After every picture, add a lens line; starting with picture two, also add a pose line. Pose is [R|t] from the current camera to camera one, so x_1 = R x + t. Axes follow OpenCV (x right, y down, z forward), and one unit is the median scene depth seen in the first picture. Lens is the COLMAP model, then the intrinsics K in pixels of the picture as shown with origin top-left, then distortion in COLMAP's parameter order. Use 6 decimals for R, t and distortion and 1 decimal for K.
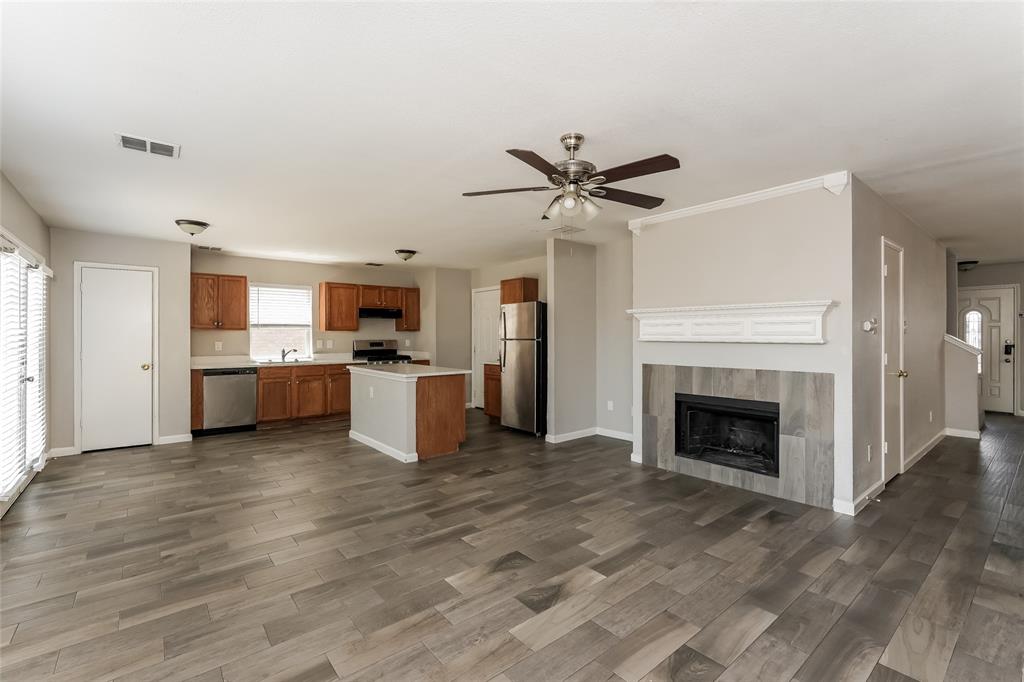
lens RADIAL K [[454.3, 0, 517.9], [0, 454.3, 341.6], [0, 0, 1]] dist [-0.009133, 0.007975]
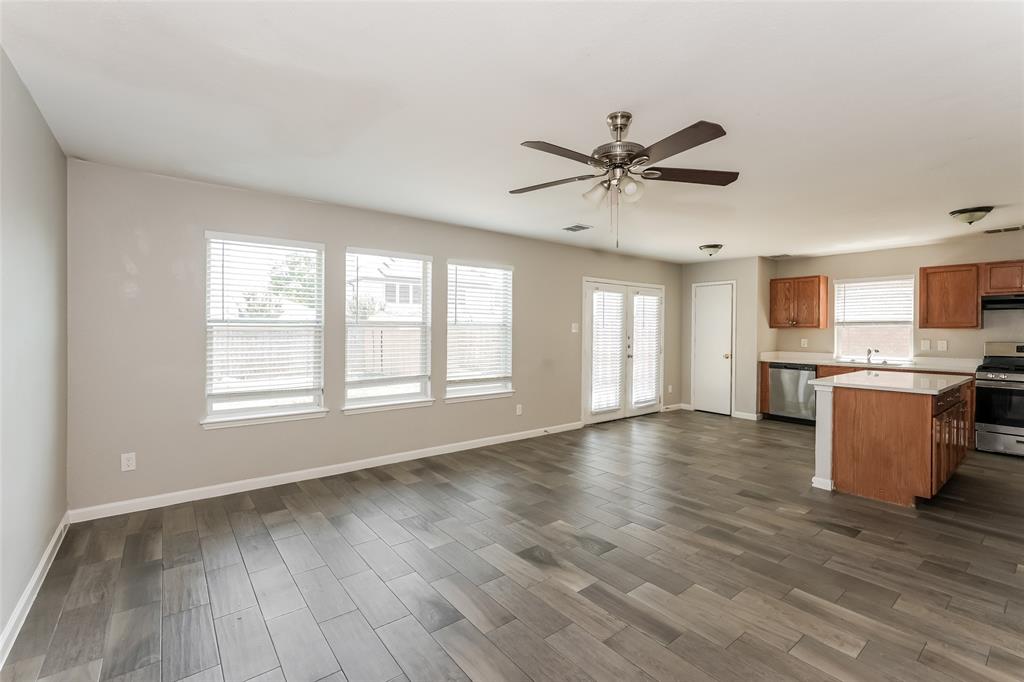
lens RADIAL K [[454.3, 0, 515.0], [0, 454.3, 332.7], [0, 0, 1]] dist [-0.009133, 0.007975]
pose [[-0.016970, 0.005261, -0.999842, 0.610825], [-0.022541, 0.999730, 0.005643, -0.007678], [0.999602, 0.022633, -0.016847, 0.475993]]
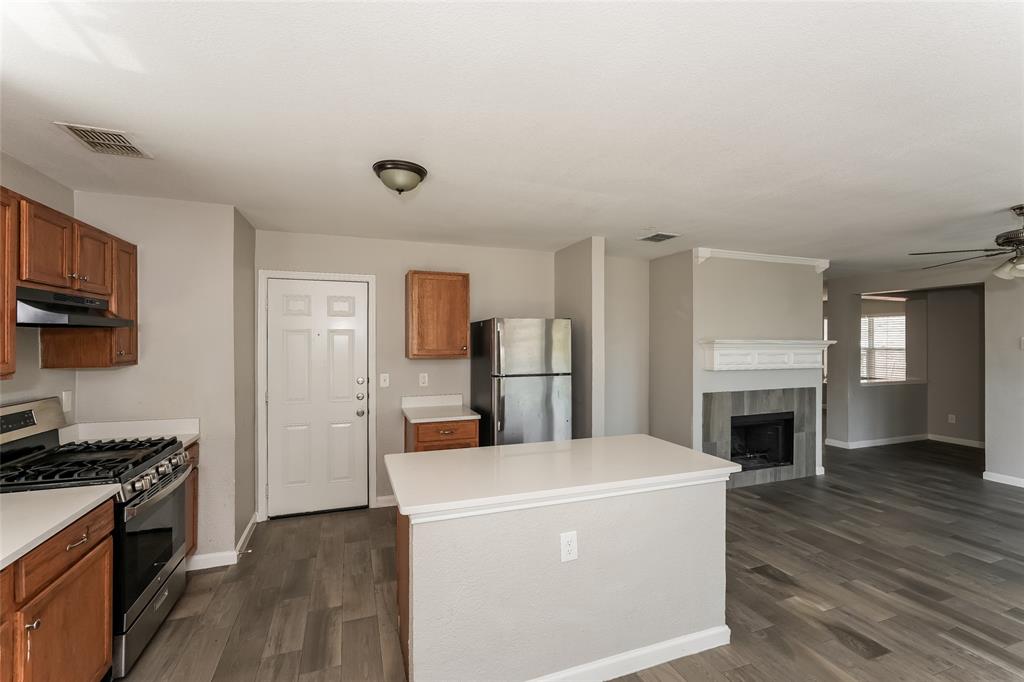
lens RADIAL K [[454.3, 0, 511.9], [0, 454.3, 338.7], [0, 0, 1]] dist [-0.009133, 0.007975]
pose [[0.325405, 0.006922, 0.945549, -0.823287], [0.010335, 0.999887, -0.010876, -0.065065], [-0.945518, 0.013312, 0.325297, 1.092554]]
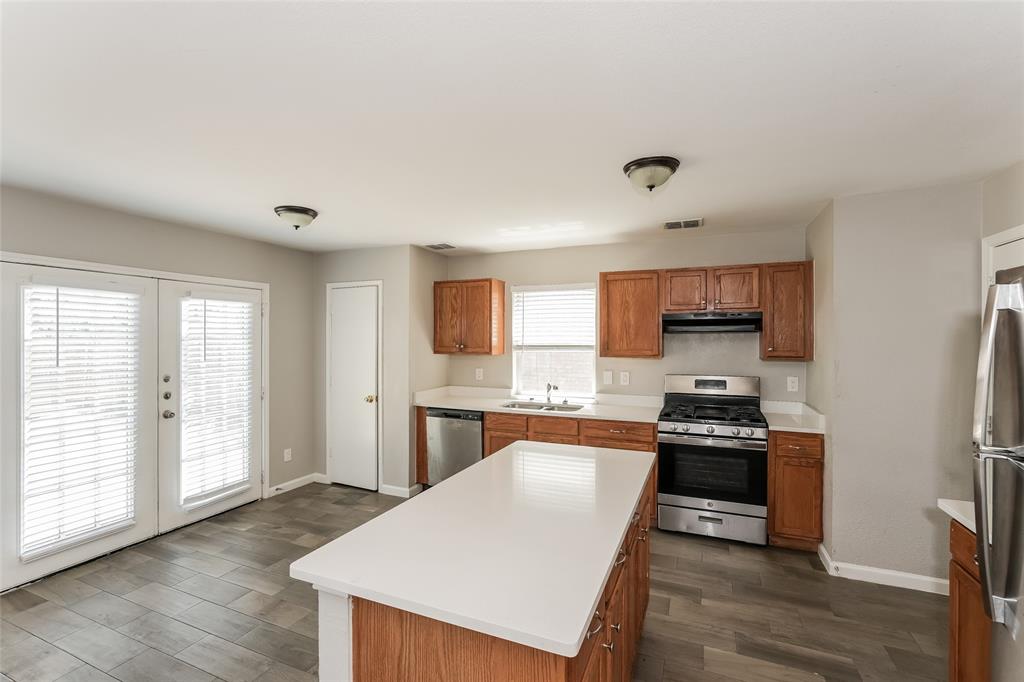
lens RADIAL K [[454.3, 0, 511.5], [0, 454.3, 339.7], [0, 0, 1]] dist [-0.009133, 0.007975]
pose [[0.454914, 0.002843, -0.890531, 0.063130], [-0.015904, 0.999861, -0.004932, -0.064874], [0.890393, 0.016406, 0.454897, 1.004109]]
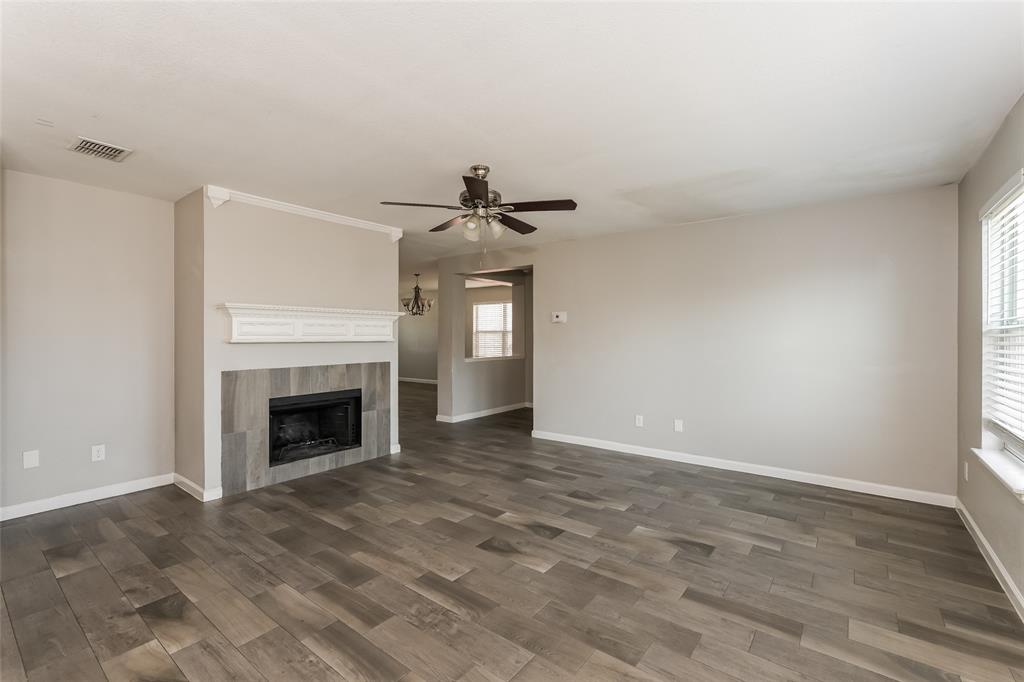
lens RADIAL K [[454.3, 0, 507.1], [0, 454.3, 340.1], [0, 0, 1]] dist [-0.009133, 0.007975]
pose [[-0.213225, -0.007633, 0.976973, -0.614574], [0.015854, 0.999811, 0.011272, -0.007027], [-0.976875, 0.017892, -0.213063, 0.695323]]
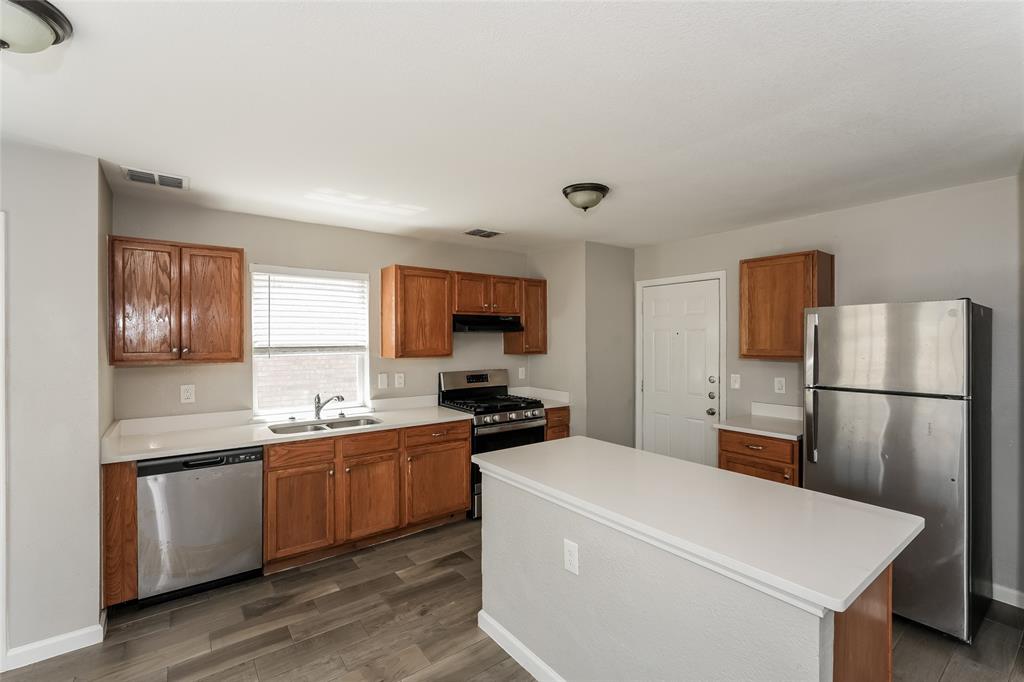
lens RADIAL K [[454.3, 0, 519.3], [0, 454.3, 344.6], [0, 0, 1]] dist [-0.009133, 0.007975]
pose [[0.999103, 0.000978, -0.042329, -0.409632], [-0.001032, 0.999999, -0.001246, -0.061656], [0.042328, 0.001288, 0.999103, 0.760975]]
